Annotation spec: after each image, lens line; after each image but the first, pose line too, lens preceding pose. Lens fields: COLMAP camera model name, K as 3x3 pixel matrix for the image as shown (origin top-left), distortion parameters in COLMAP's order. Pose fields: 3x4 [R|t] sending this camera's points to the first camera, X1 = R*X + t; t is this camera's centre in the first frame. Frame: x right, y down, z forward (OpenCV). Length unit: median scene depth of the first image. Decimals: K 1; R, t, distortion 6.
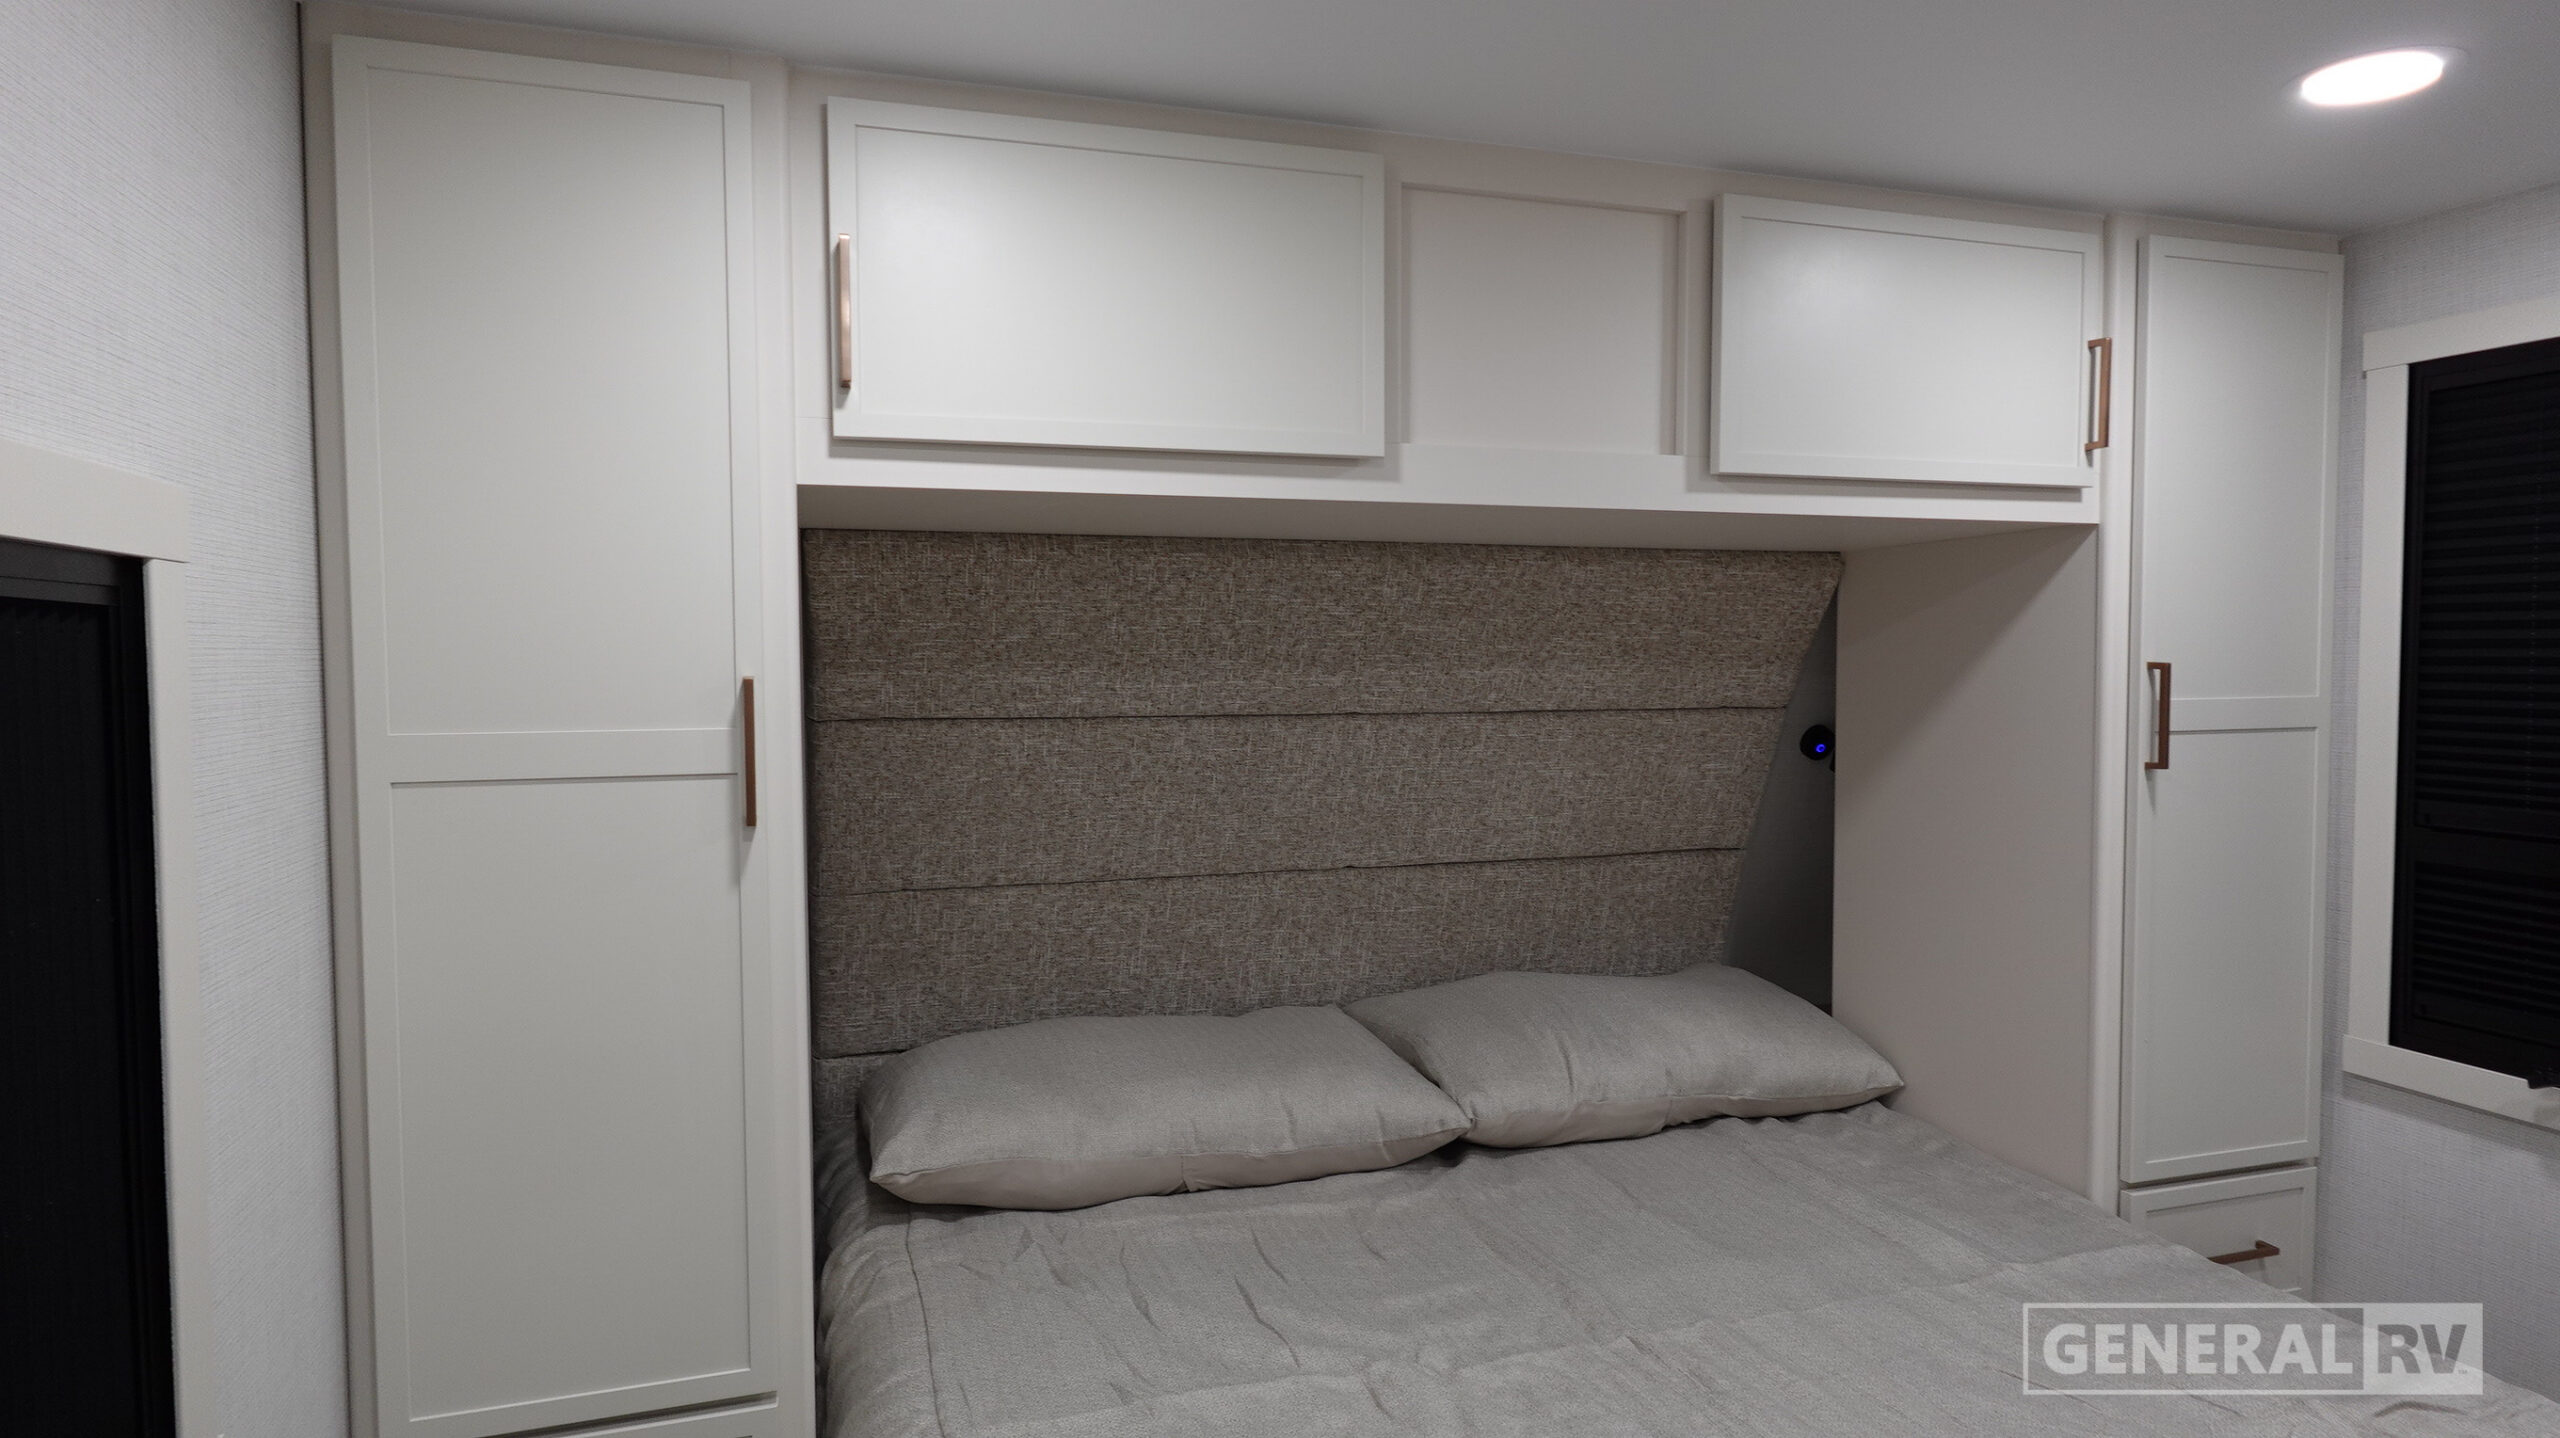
lens RADIAL K [[1500.7, 0, 1284.6], [0, 1500.7, 719.6], [0, 0, 1]] dist [-0.008832, 0.011053]
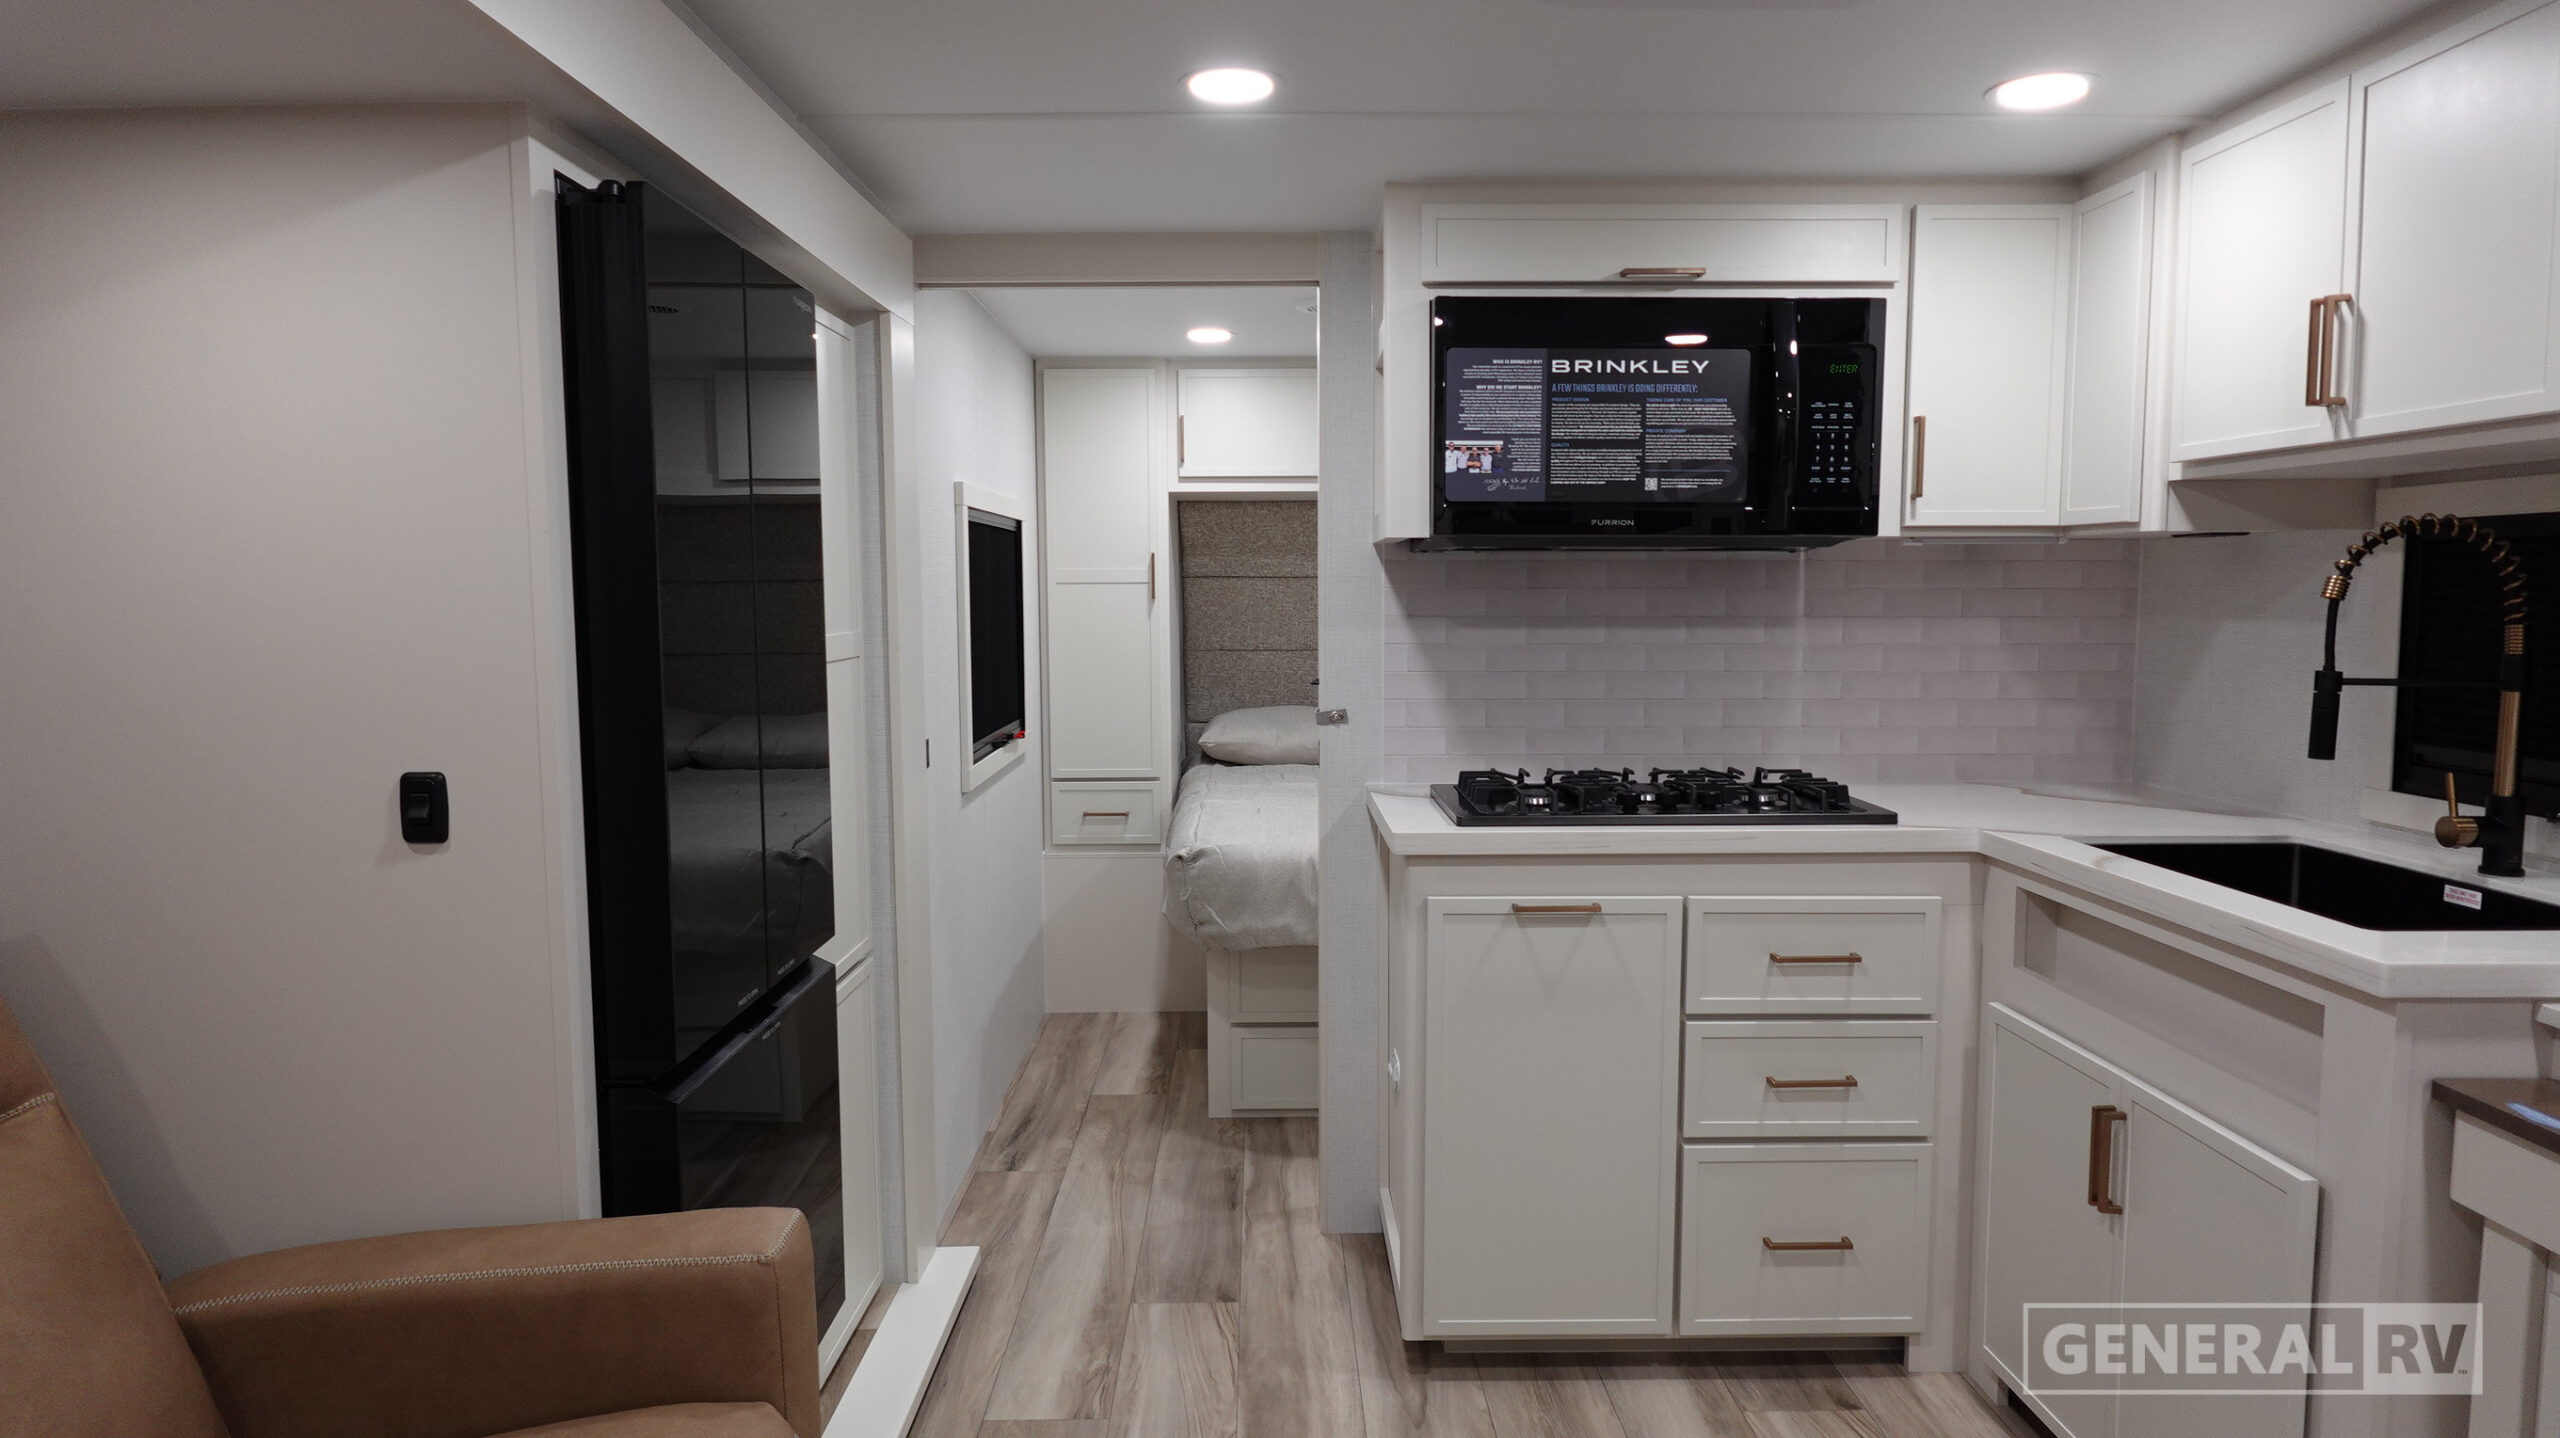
lens RADIAL K [[1544.5, 0, 1280.0], [0, 1544.5, 719.0], [0, 0, 1]] dist [0.002202, 0.001992]
pose [[0.957469, 0.028087, -0.287167, 0.649933], [-0.015067, 0.998760, 0.047448, 0.125392], [0.288144, -0.041103, 0.956705, -1.583811]]
